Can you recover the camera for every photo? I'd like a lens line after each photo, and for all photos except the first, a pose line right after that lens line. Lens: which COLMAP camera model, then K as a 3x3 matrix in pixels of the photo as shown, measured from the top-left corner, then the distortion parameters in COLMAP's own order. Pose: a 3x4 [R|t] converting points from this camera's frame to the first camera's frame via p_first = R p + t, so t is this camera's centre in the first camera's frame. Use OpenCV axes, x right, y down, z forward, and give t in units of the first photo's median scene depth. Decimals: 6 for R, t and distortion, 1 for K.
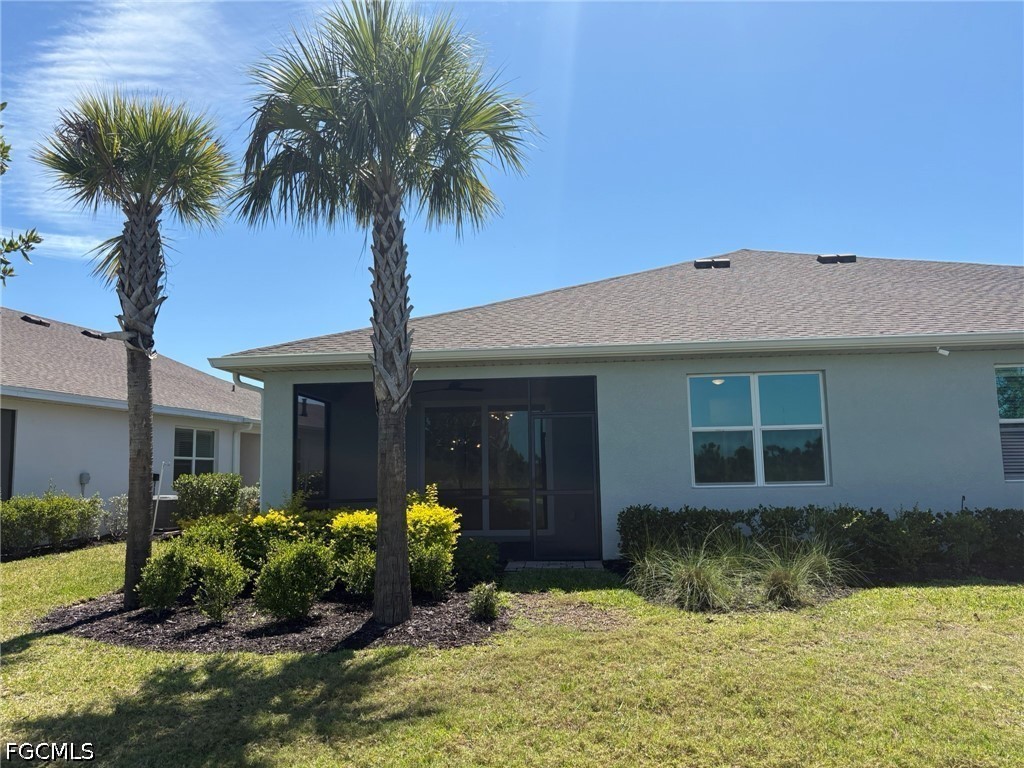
lens RADIAL K [[777.7, 0, 513.4], [0, 777.7, 378.3], [0, 0, 1]] dist [0.037194, -0.041692]
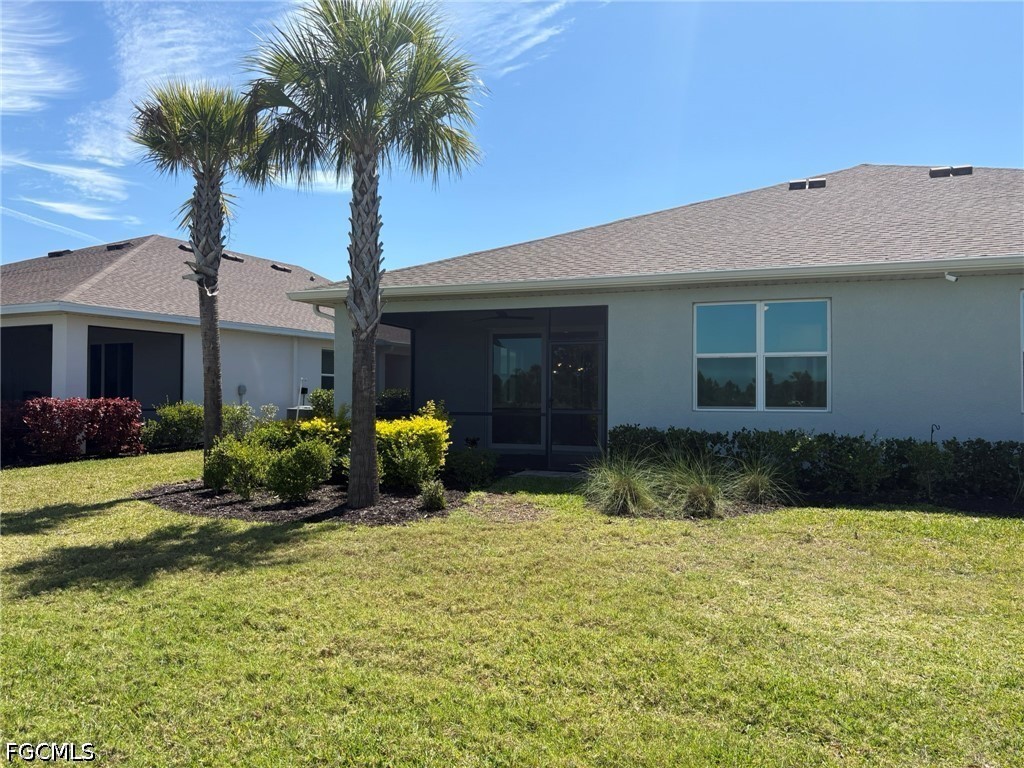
lens RADIAL K [[777.7, 0, 517.9], [0, 777.7, 377.4], [0, 0, 1]] dist [0.037194, -0.041692]
pose [[0.962403, 0.017864, -0.271036, 0.334976], [0.008837, 0.995248, 0.096973, -0.010757], [0.271480, -0.095722, 0.957672, -0.085925]]
